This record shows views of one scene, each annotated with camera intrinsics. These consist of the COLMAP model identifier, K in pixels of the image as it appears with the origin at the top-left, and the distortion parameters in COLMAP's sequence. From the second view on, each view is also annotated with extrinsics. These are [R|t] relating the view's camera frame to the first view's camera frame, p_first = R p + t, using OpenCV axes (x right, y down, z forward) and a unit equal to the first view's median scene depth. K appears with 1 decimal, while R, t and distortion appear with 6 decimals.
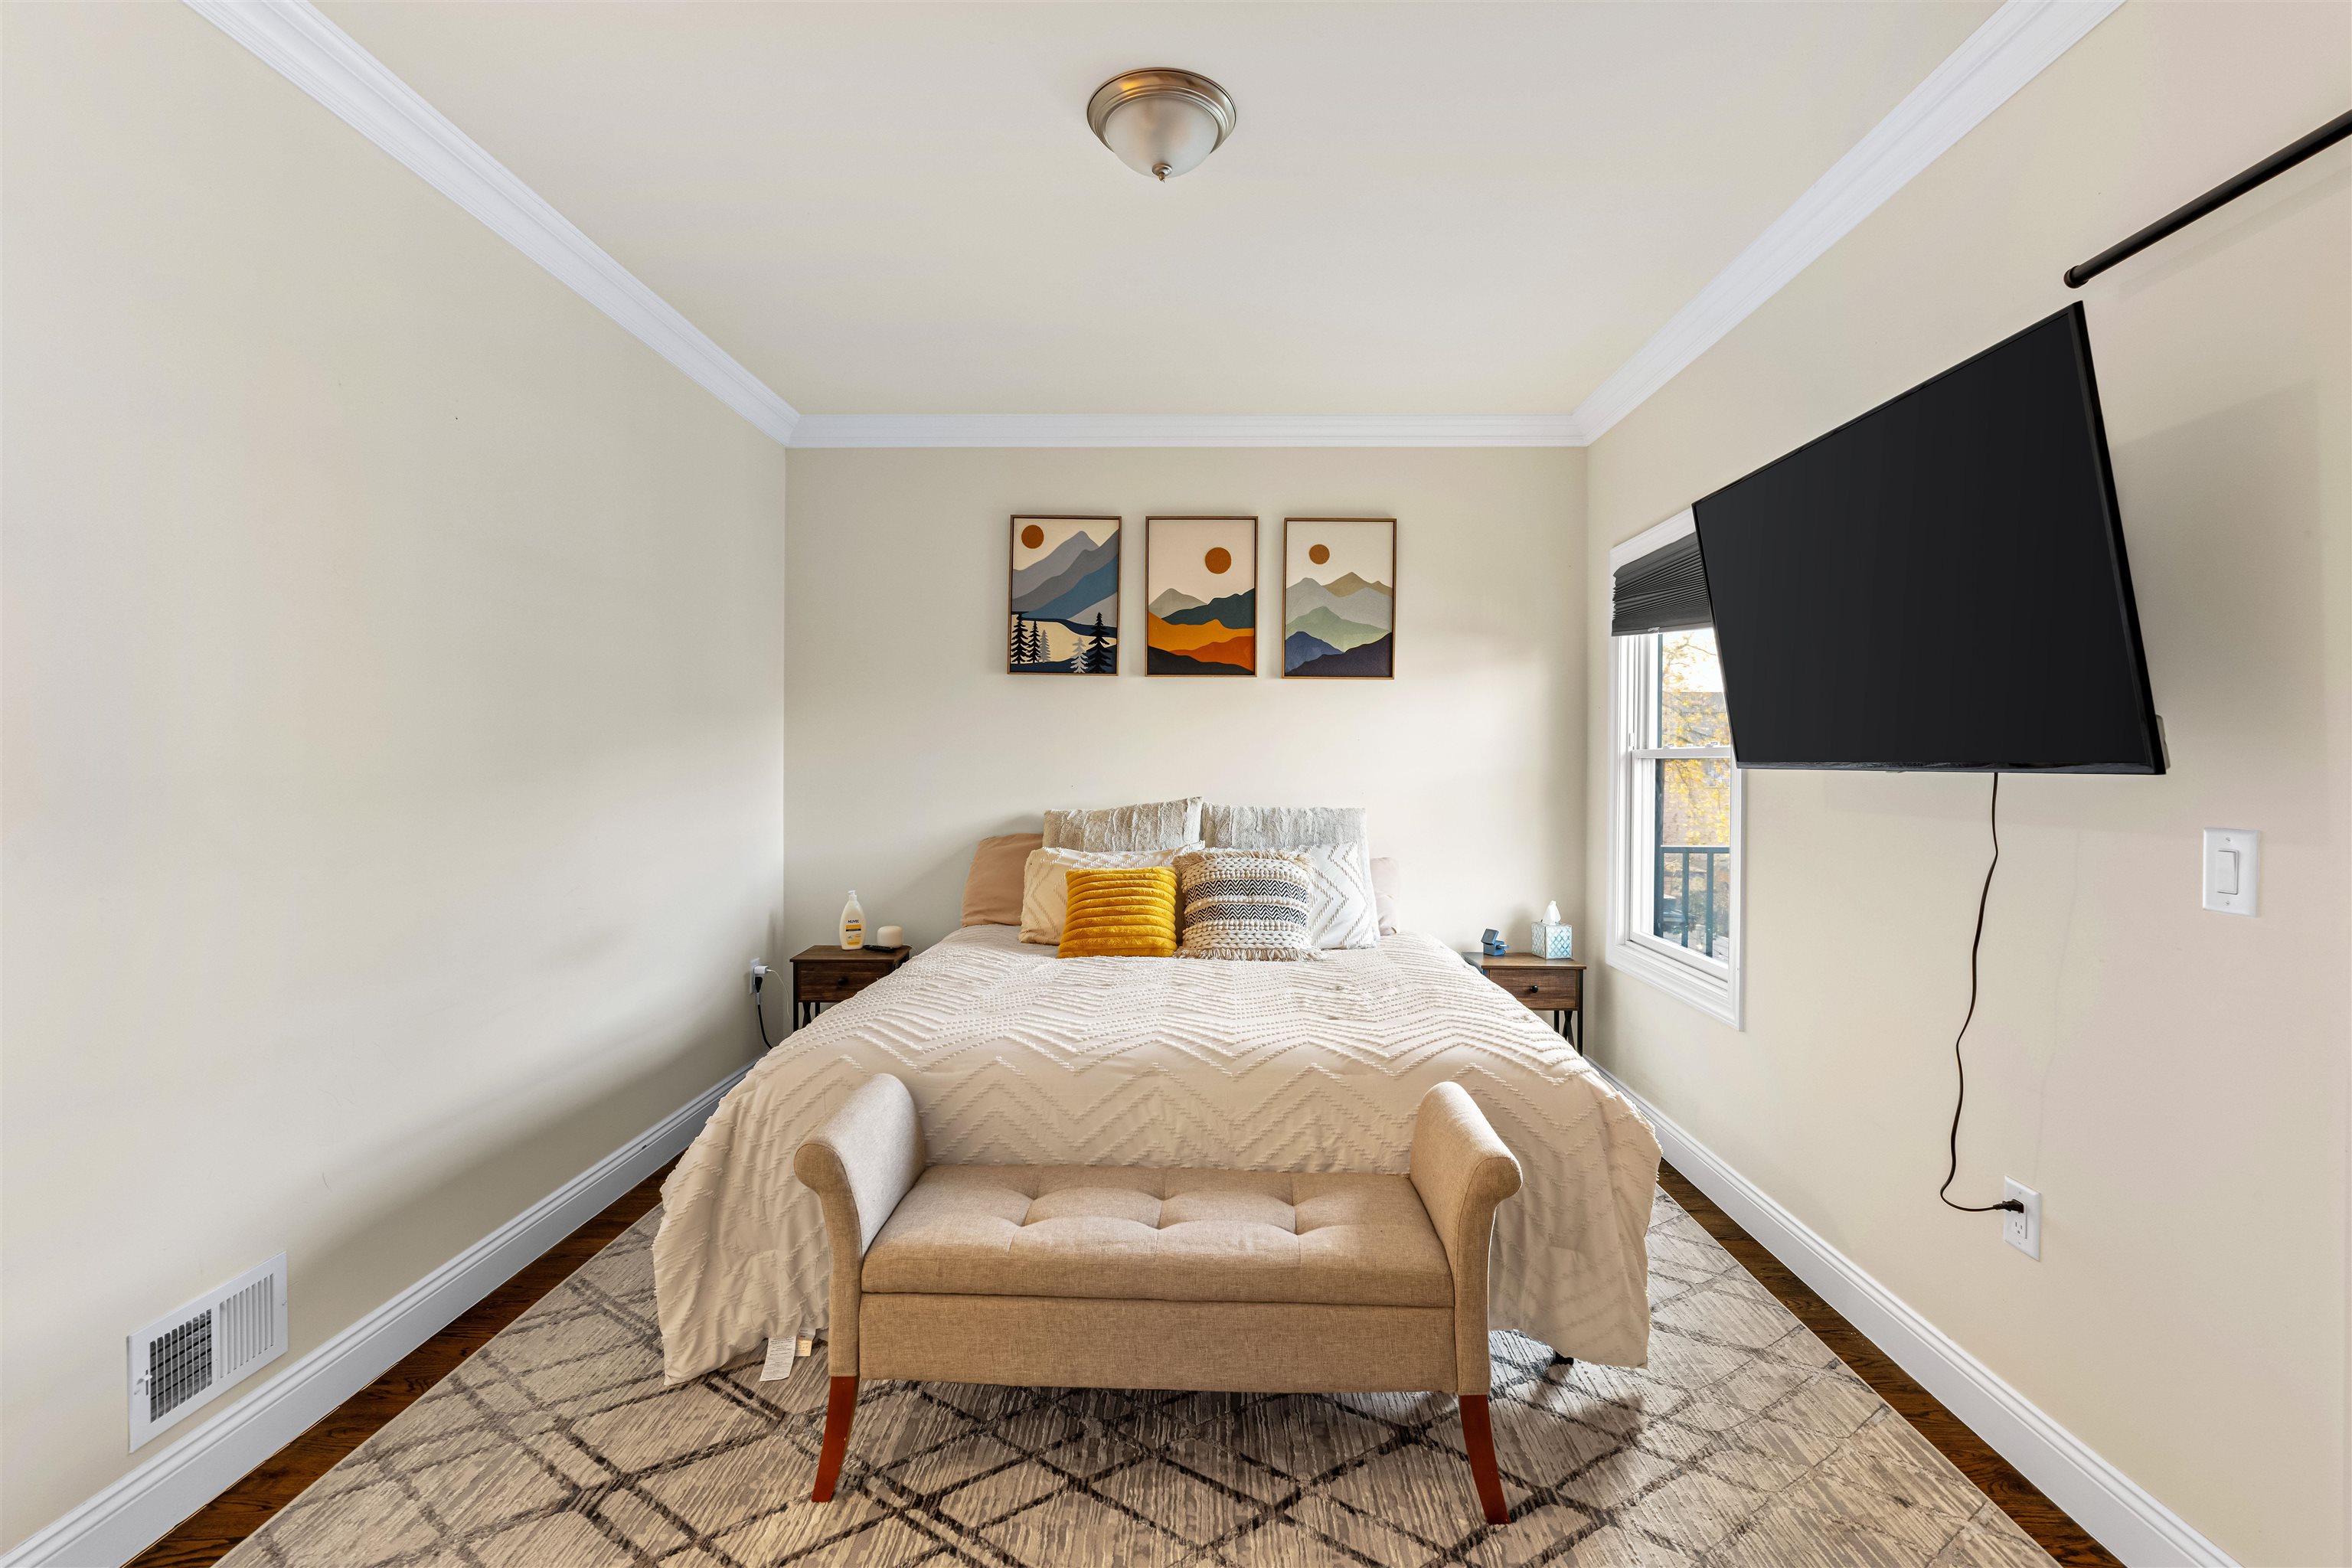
lens RADIAL K [[1073.4, 0, 1173.0], [0, 1073.4, 764.9], [0, 0, 1]] dist [-0.004506, 0.002419]
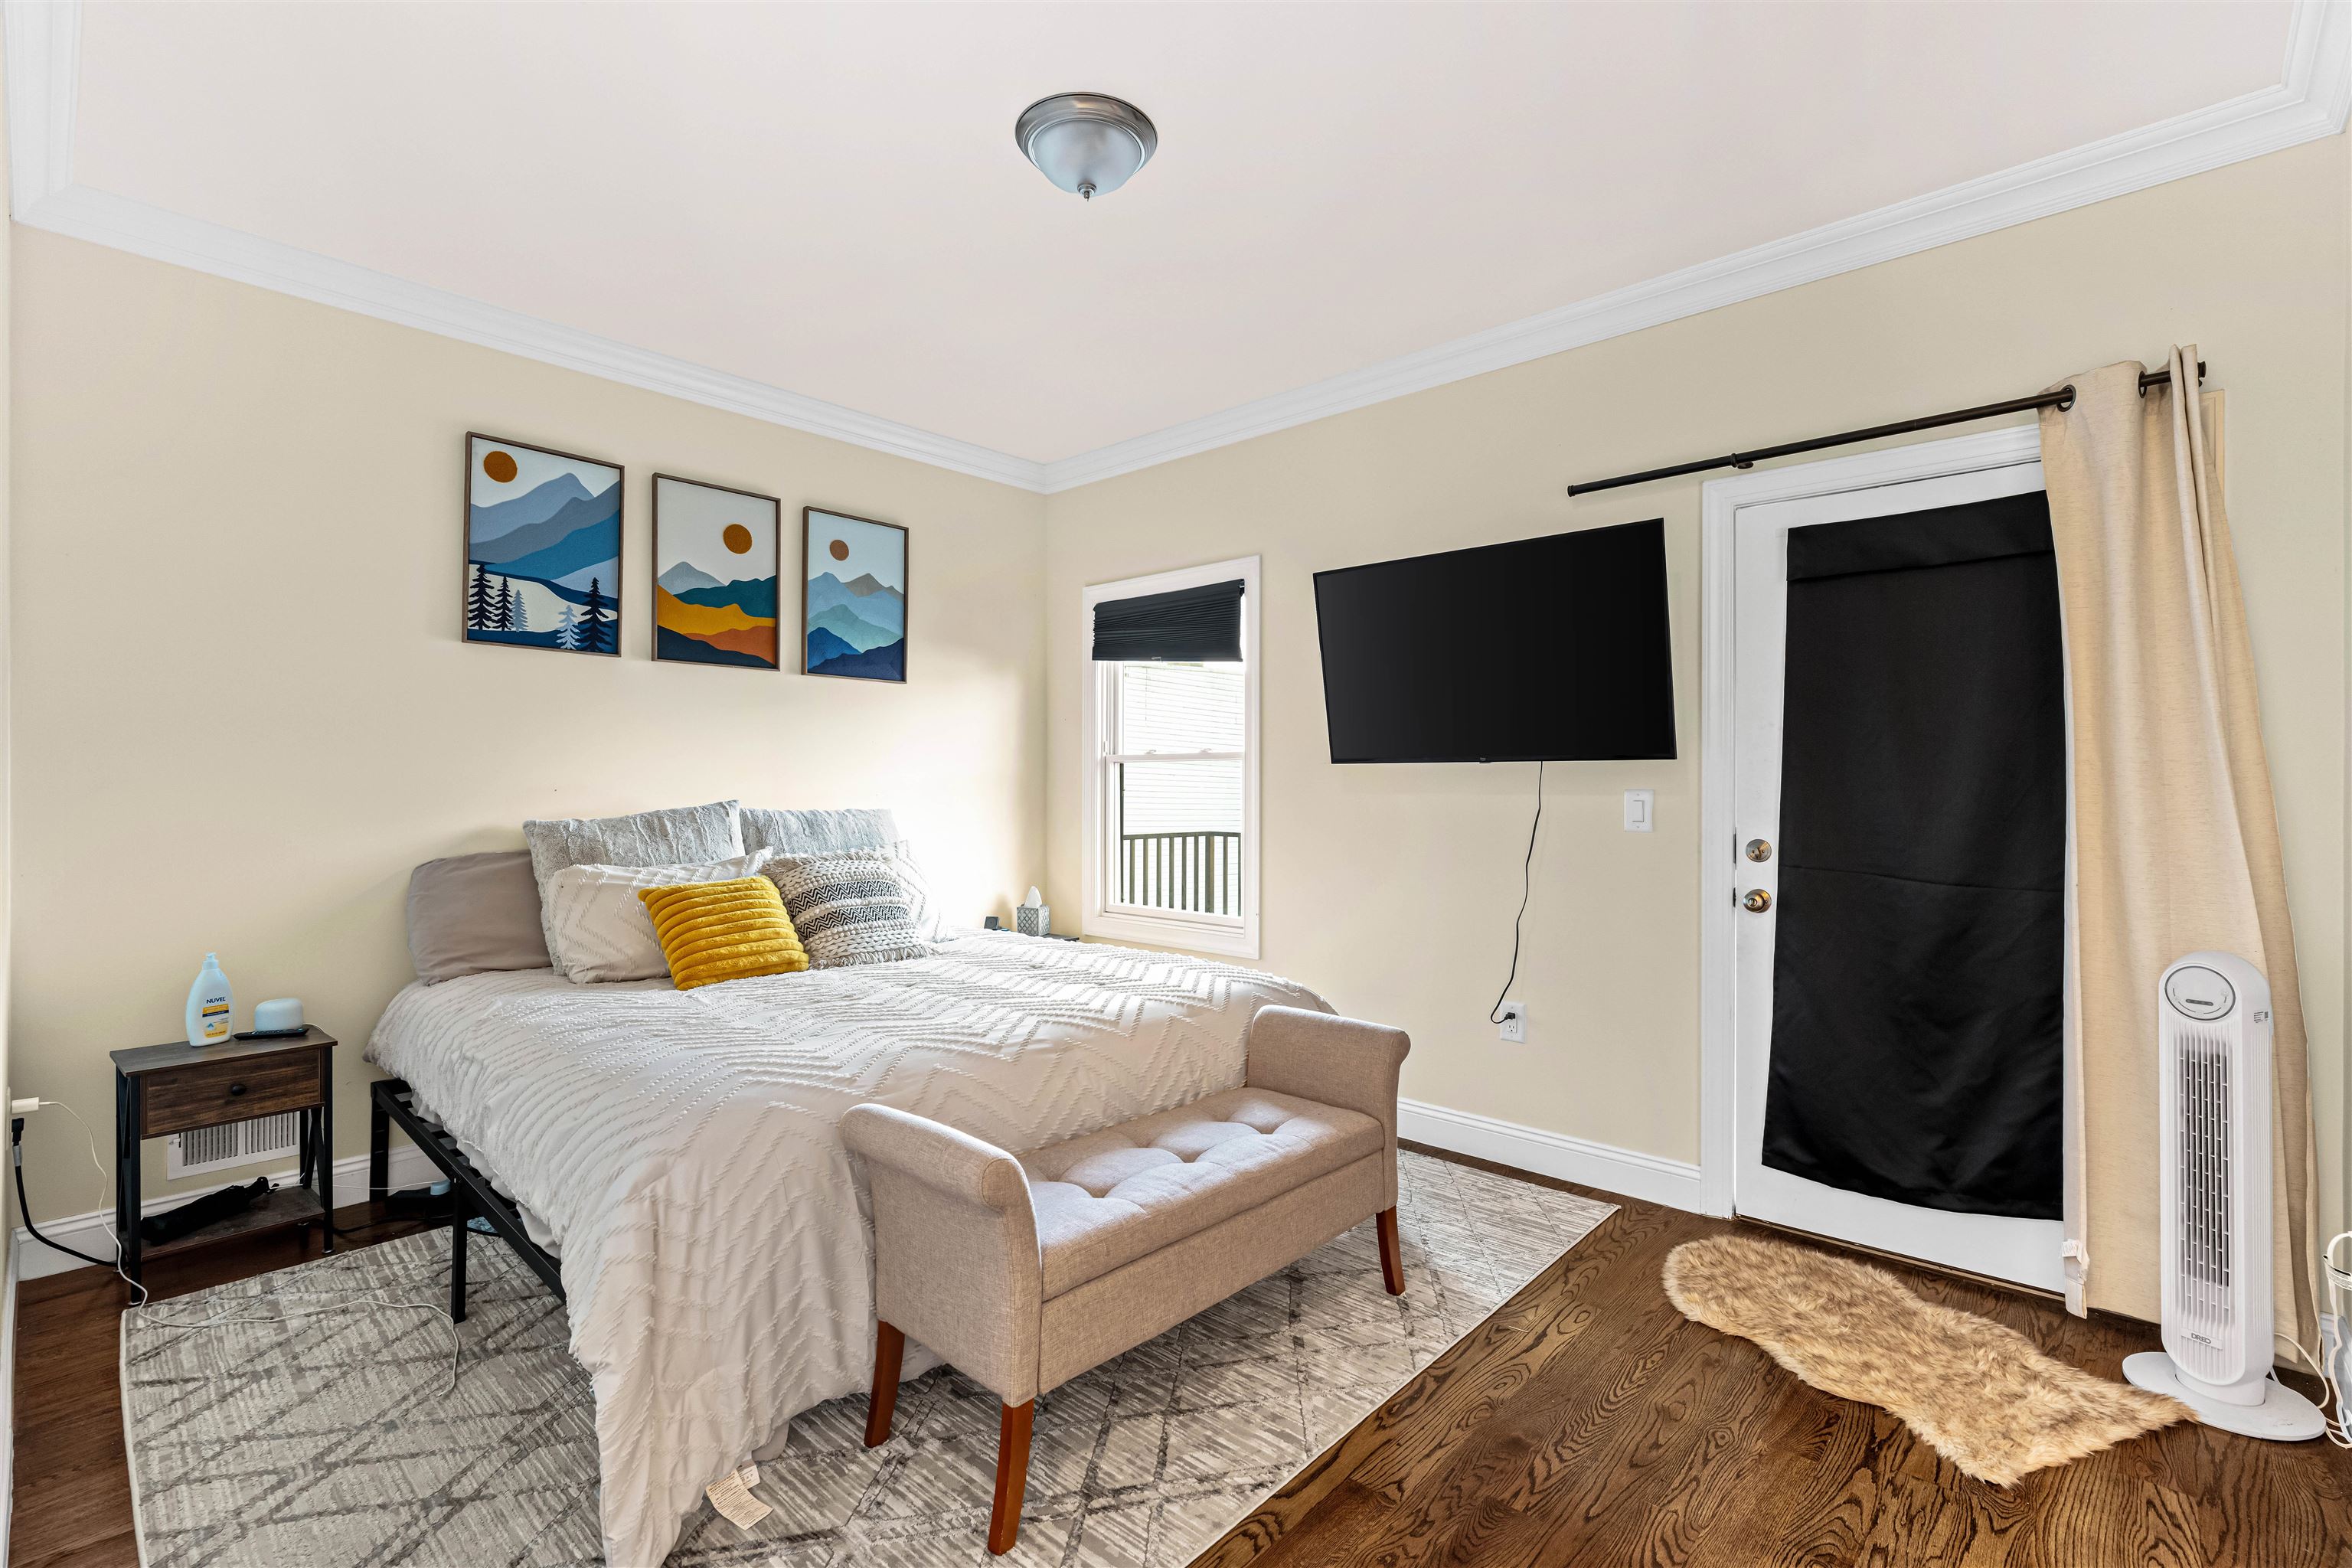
lens RADIAL K [[1073.4, 0, 1181.6], [0, 1073.4, 786.3], [0, 0, 1]] dist [-0.004506, 0.002419]
pose [[0.649742, -0.005927, 0.760132, -0.403647], [0.003540, 0.999982, 0.004771, 0.014884], [-0.760147, -0.000409, 0.649751, 0.129566]]
